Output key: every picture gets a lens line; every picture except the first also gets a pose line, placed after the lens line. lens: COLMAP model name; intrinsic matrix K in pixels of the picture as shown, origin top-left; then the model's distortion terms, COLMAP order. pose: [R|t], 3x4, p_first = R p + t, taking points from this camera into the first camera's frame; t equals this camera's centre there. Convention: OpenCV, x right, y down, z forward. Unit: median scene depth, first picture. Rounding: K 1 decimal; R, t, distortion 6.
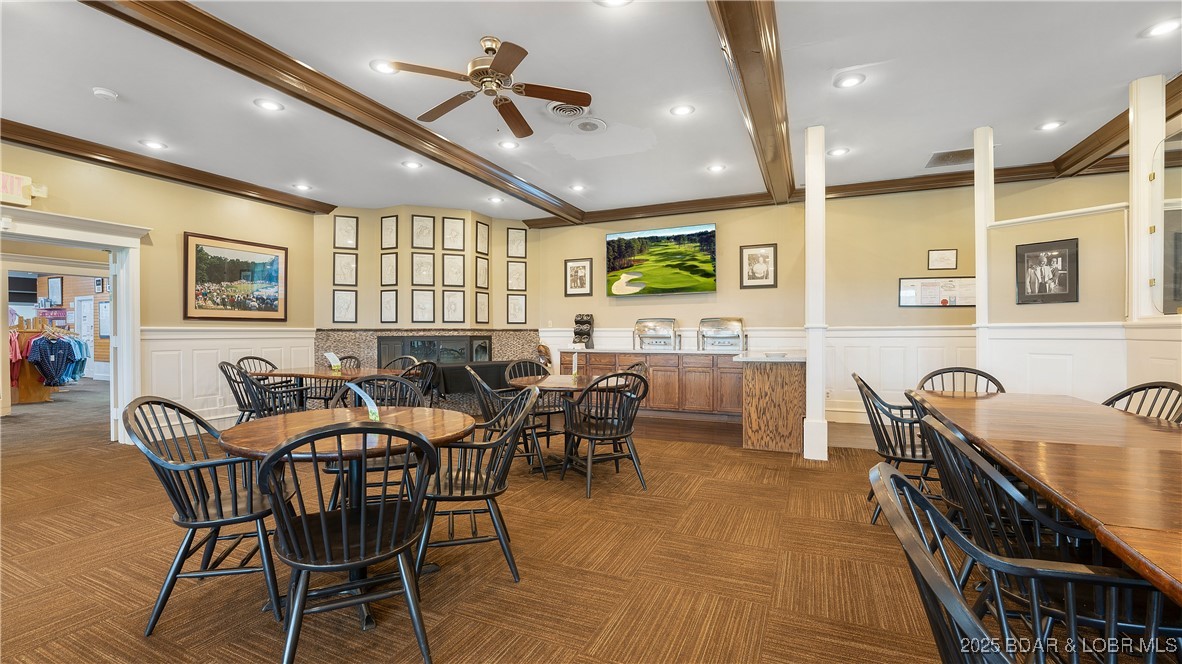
lens RADIAL K [[494.1, 0, 591.0], [0, 494.1, 332.0], [0, 0, 1]] dist [-0.001393, 0.000000]
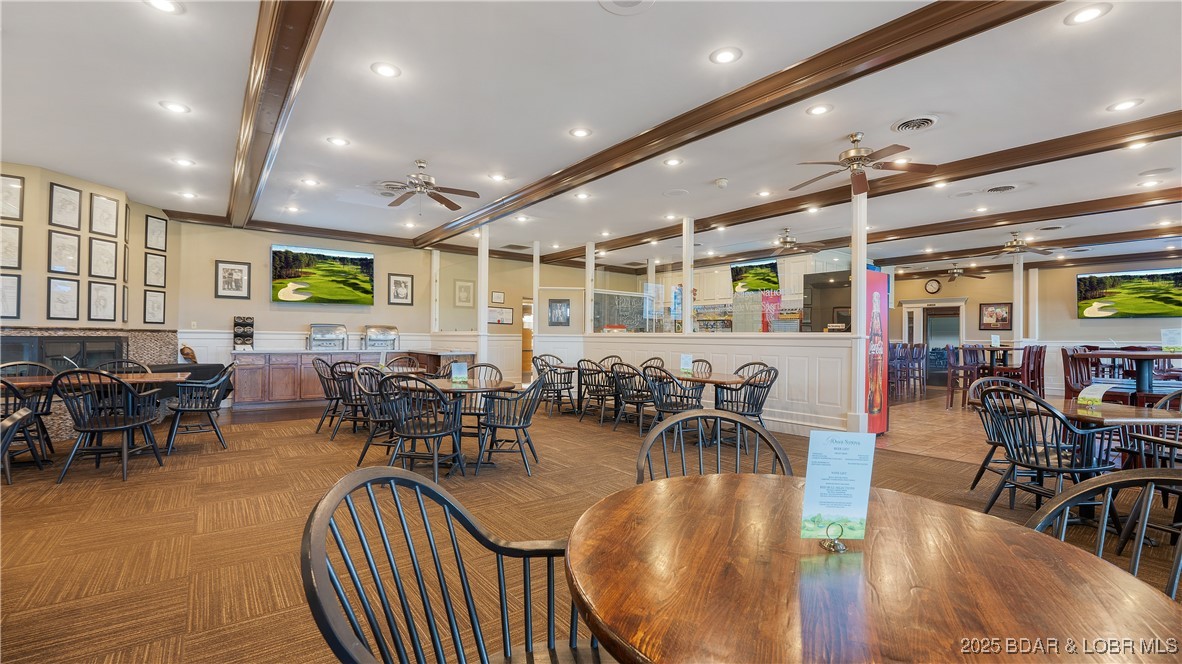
lens RADIAL K [[494.1, 0, 591.0], [0, 494.1, 332.0], [0, 0, 1]] dist [-0.001393, 0.000000]
pose [[0.465838, 0.019279, 0.884660, -0.630207], [-0.014504, 0.999795, -0.014151, -0.000220], [-0.884751, -0.006239, 0.466022, -0.127918]]
